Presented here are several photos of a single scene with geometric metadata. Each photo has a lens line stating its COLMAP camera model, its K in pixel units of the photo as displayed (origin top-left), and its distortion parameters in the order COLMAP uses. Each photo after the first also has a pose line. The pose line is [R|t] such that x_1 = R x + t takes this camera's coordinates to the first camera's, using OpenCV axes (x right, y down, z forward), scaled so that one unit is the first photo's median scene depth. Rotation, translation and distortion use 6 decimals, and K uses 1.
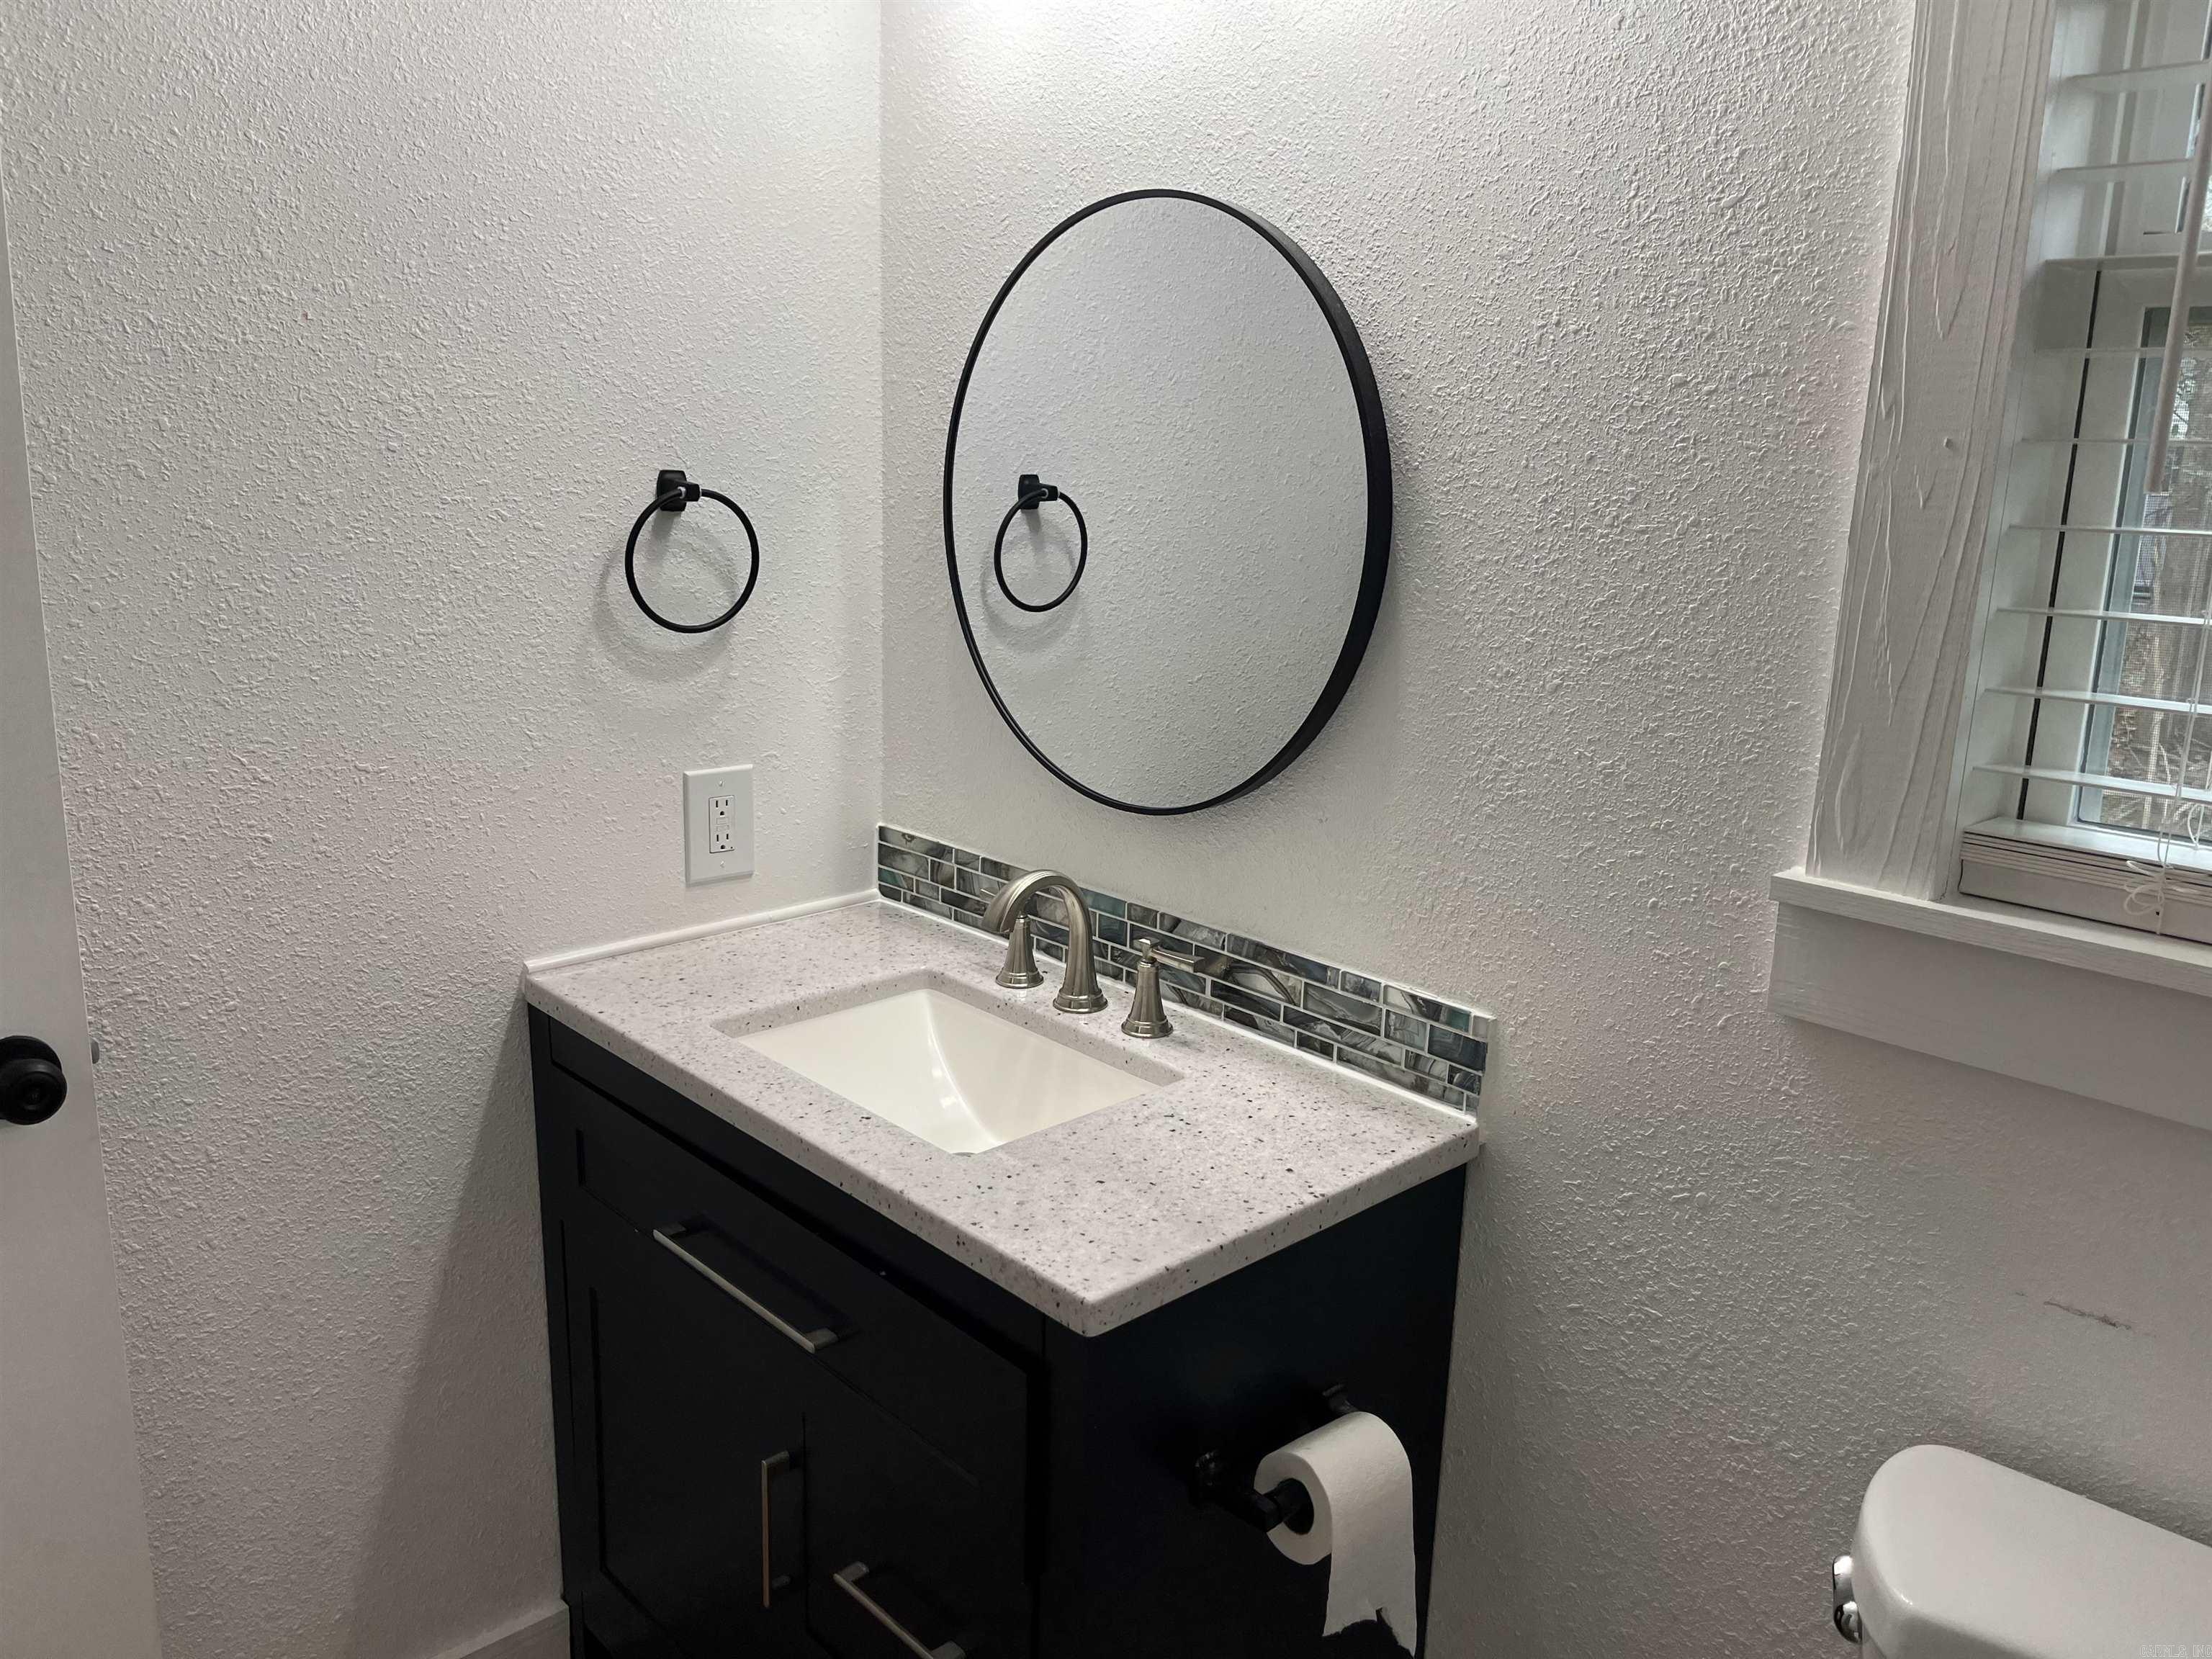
lens RADIAL K [[1706.3, 0, 1106.6], [0, 1706.3, 830.5], [0, 0, 1]] dist [0.033044, -0.021969]
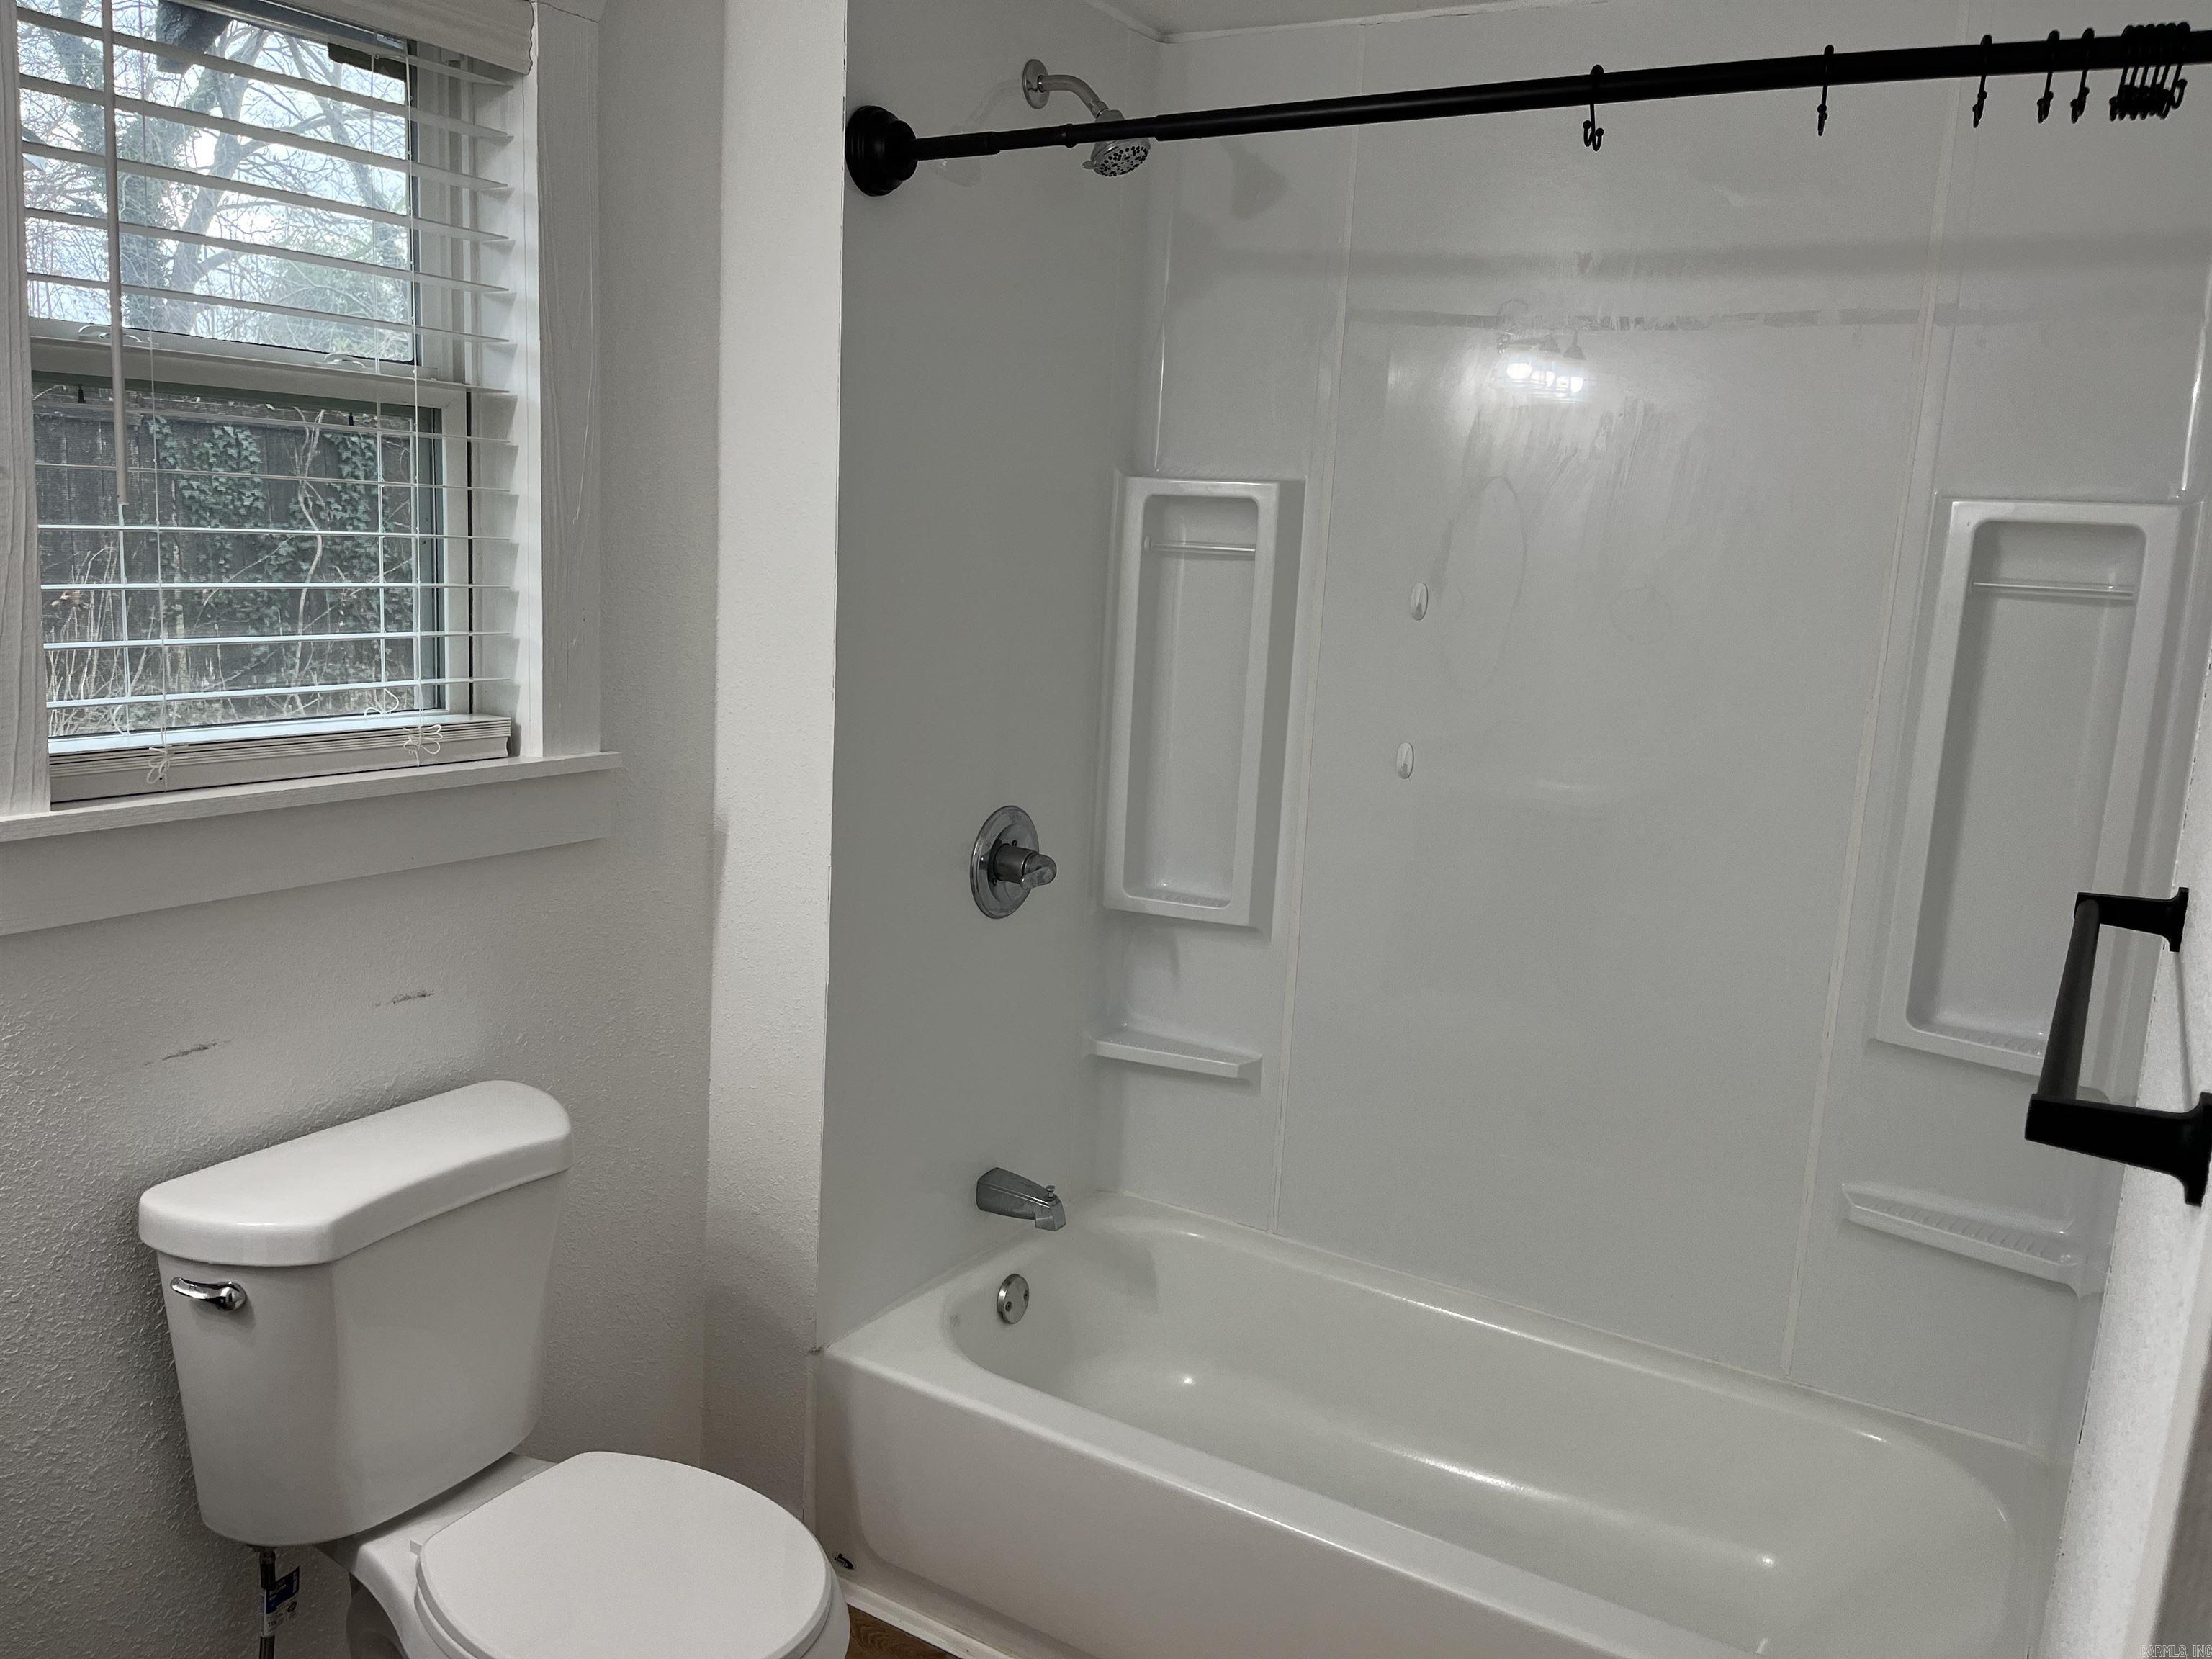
lens RADIAL K [[1706.3, 0, 1106.0], [0, 1706.3, 823.5], [0, 0, 1]] dist [0.033044, -0.021969]
pose [[-0.264298, -0.210041, 0.941291, -0.999002], [0.158382, 0.953293, 0.257190, -0.164781], [-0.951347, 0.217059, -0.218687, 0.525464]]
